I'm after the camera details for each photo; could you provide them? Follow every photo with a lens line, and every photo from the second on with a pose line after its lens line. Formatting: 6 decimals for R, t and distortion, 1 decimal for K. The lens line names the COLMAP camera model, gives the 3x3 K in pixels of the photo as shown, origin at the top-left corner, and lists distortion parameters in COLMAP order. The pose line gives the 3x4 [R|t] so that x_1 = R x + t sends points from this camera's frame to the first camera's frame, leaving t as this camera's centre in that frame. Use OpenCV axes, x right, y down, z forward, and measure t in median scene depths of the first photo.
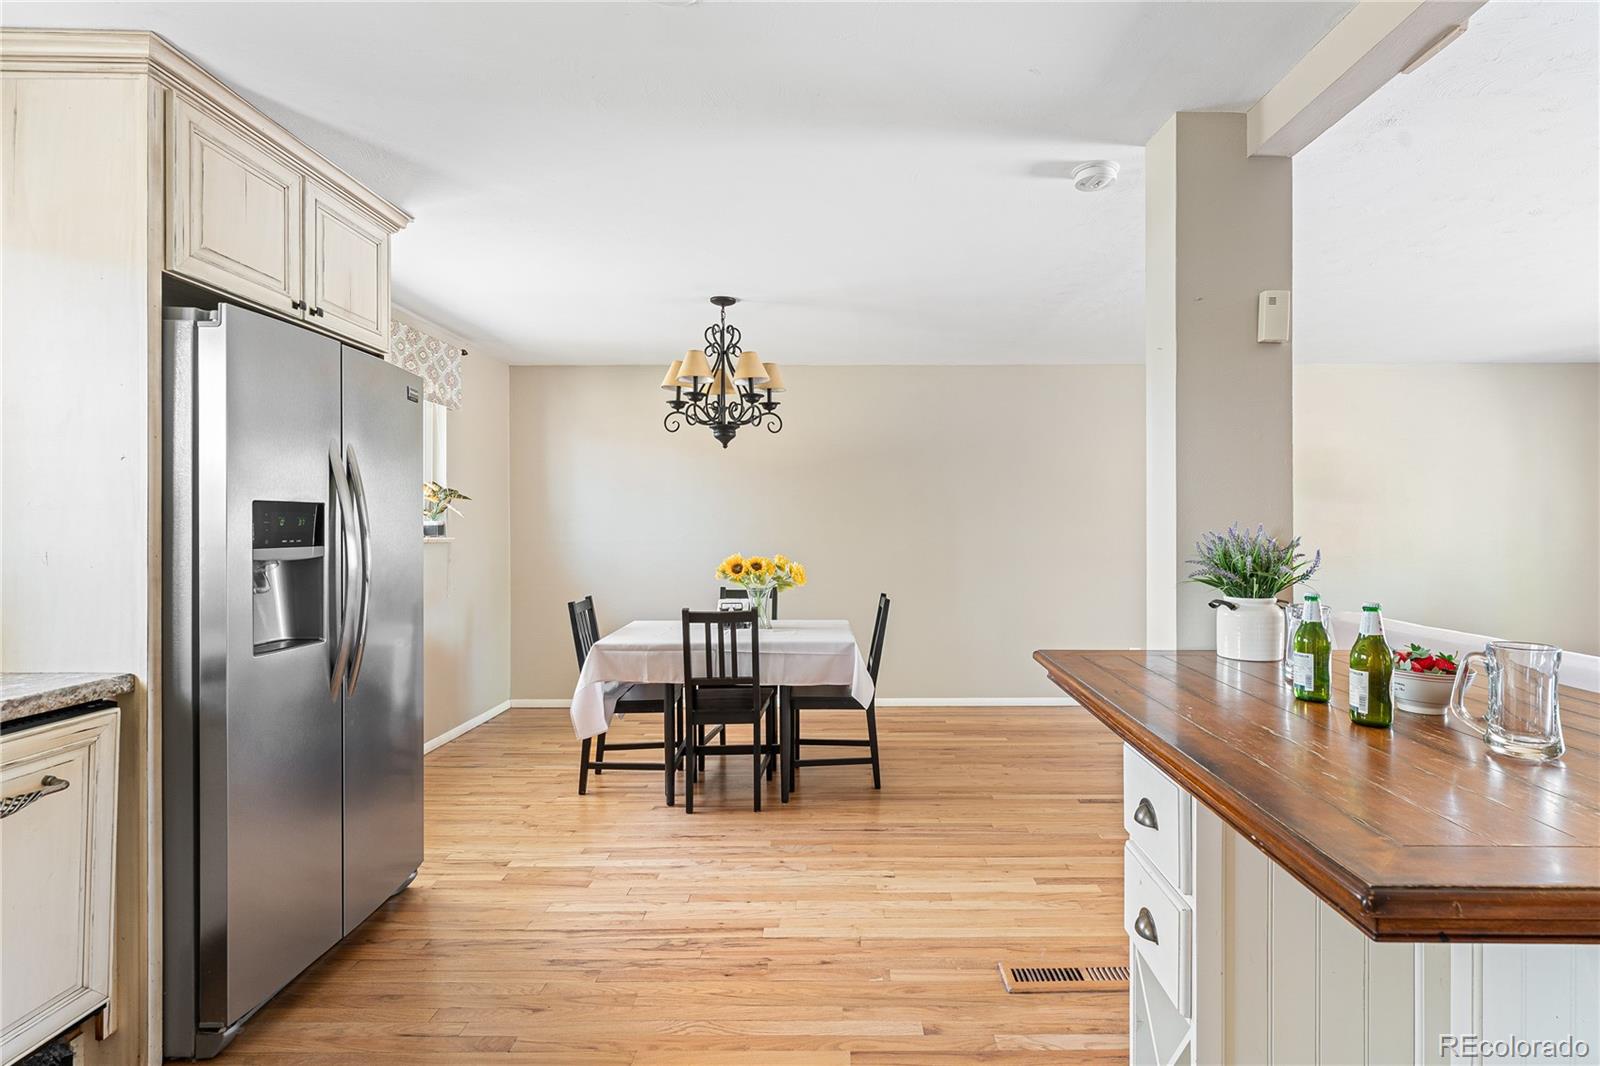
lens RADIAL K [[777.2, 0, 832.4], [0, 777.2, 529.2], [0, 0, 1]] dist [-0.001471, 0.001320]
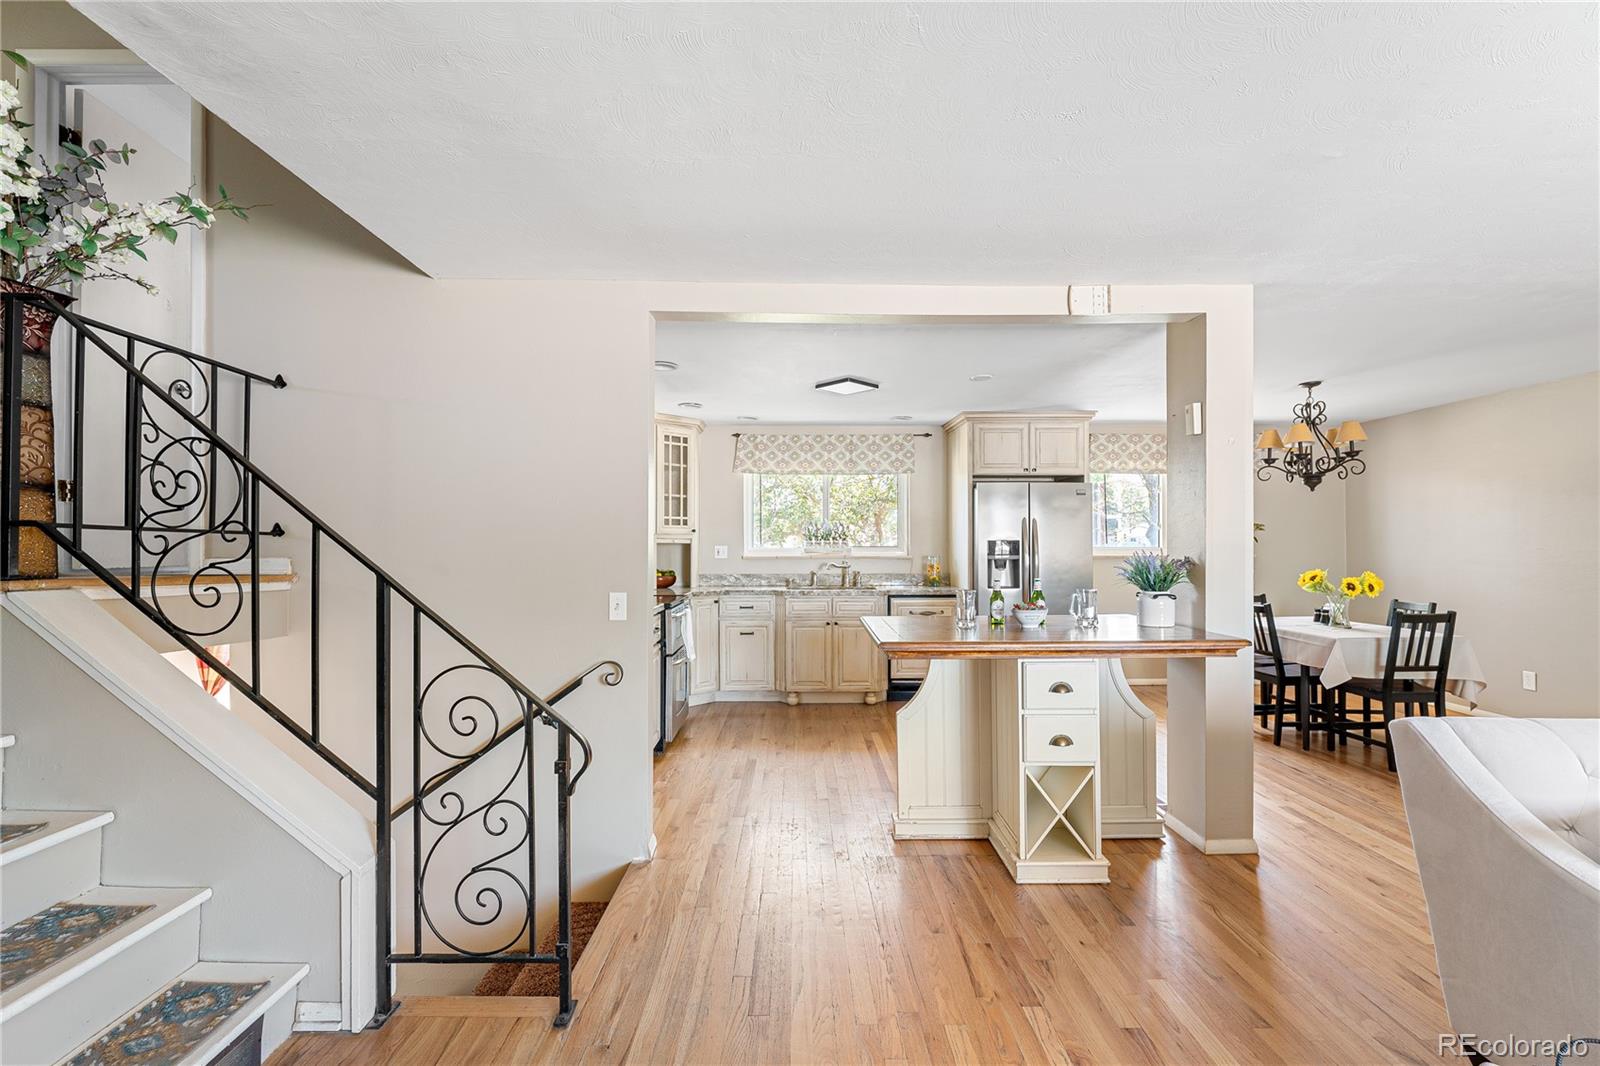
lens RADIAL K [[709.9, 0, 826.7], [0, 709.9, 544.6], [0, 0, 1]] dist [-0.004390, 0.002188]
pose [[0.046118, -0.002098, -0.998934, 1.928617], [-0.003860, 0.999990, -0.002279, -0.009133], [0.998929, 0.003961, 0.046110, 0.167859]]
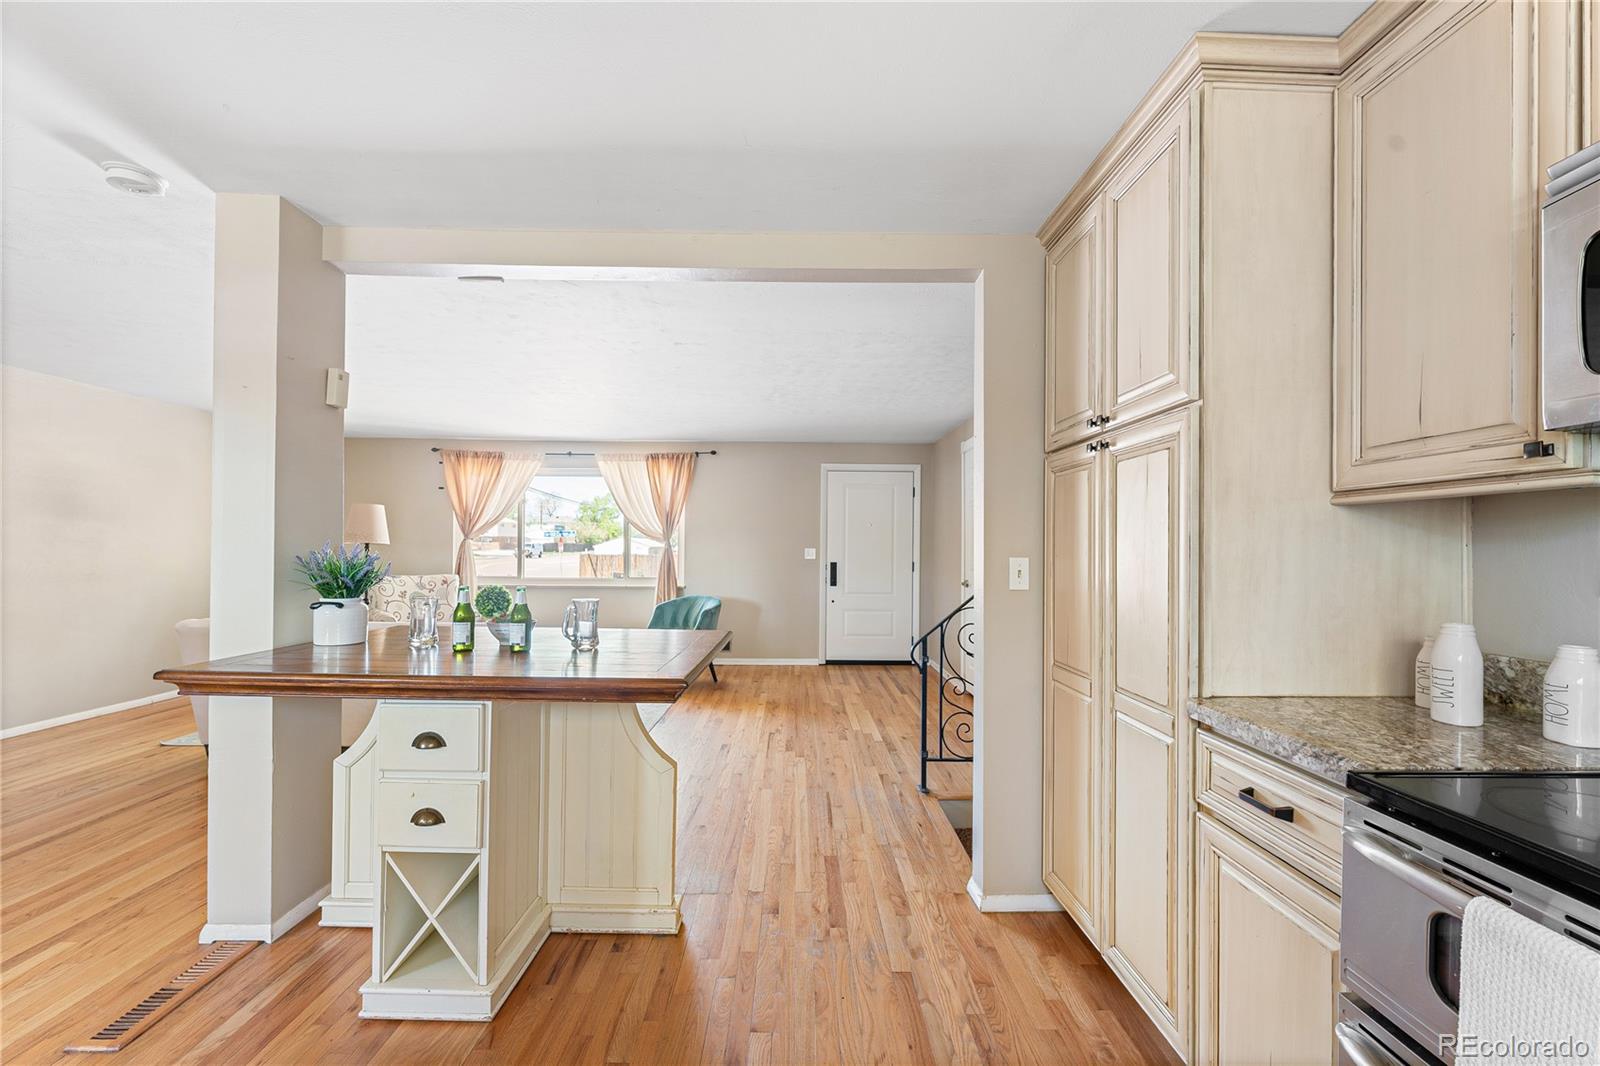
lens RADIAL K [[664.1, 0, 807.6], [0, 664.1, 542.5], [0, 0, 1]] dist [-0.007665, -0.000736]
pose [[-0.022421, 0.013744, 0.999654, -0.561259], [-0.005620, 0.999888, -0.013874, 0.003494], [-0.999733, -0.005929, -0.022342, 0.204675]]
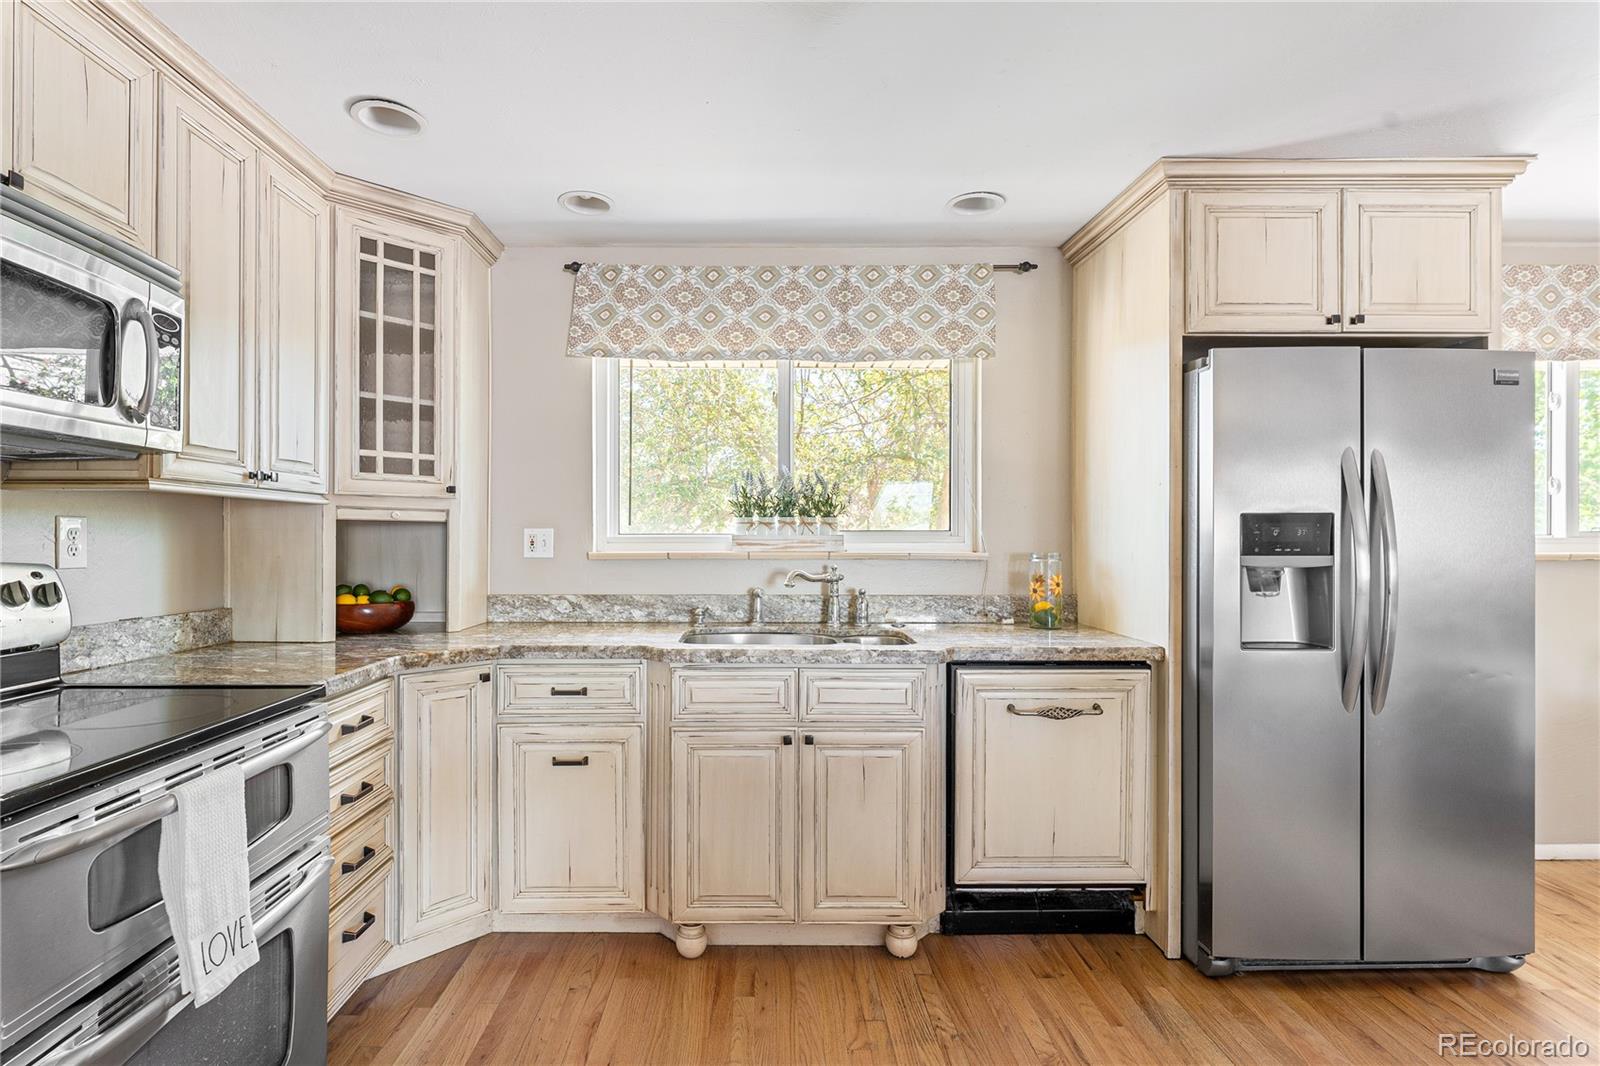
lens RADIAL K [[777.2, 0, 776.0], [0, 777.2, 539.5], [0, 0, 1]] dist [-0.001471, 0.001320]
pose [[0.020831, 0.007343, -0.999756, 0.334956], [-0.005714, 0.999958, 0.007225, -0.002365], [0.999767, 0.005562, 0.020872, 0.258034]]
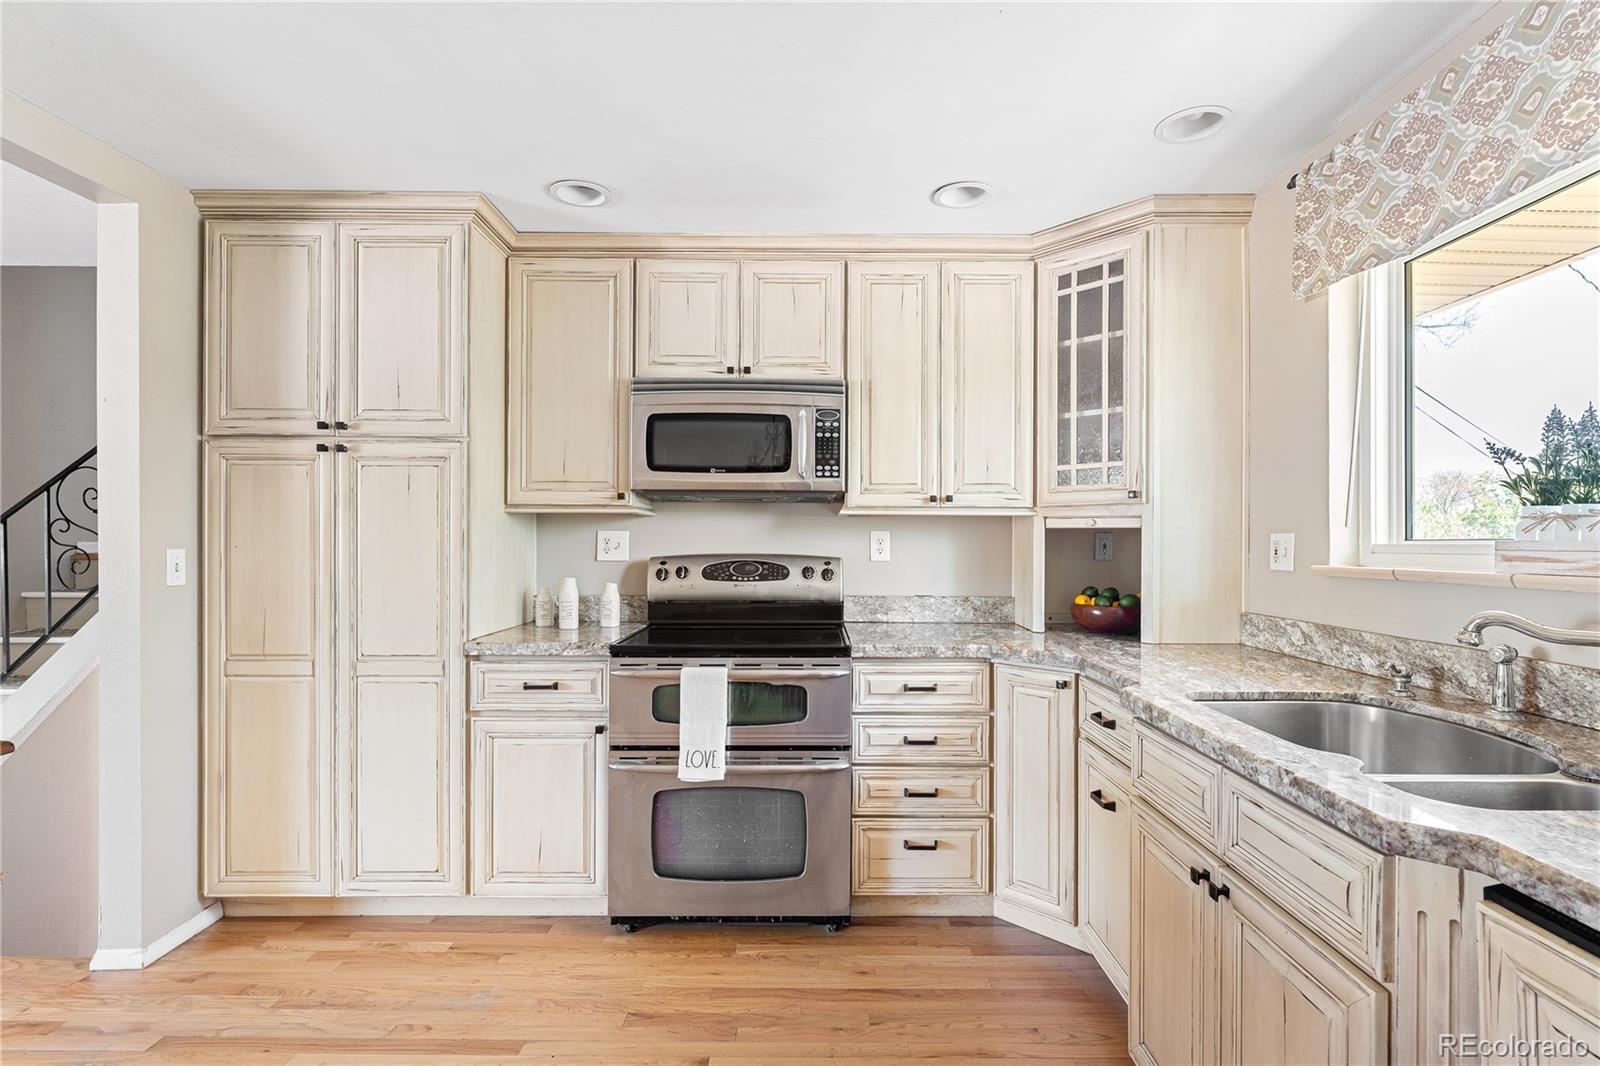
lens RADIAL K [[777.2, 0, 797.3], [0, 777.2, 542.0], [0, 0, 1]] dist [-0.001471, 0.001320]
pose [[-0.999961, 0.001837, 0.008695, -0.397358], [0.001880, 0.999986, 0.004939, -0.003760], [-0.008686, 0.004955, -0.999950, 0.955000]]
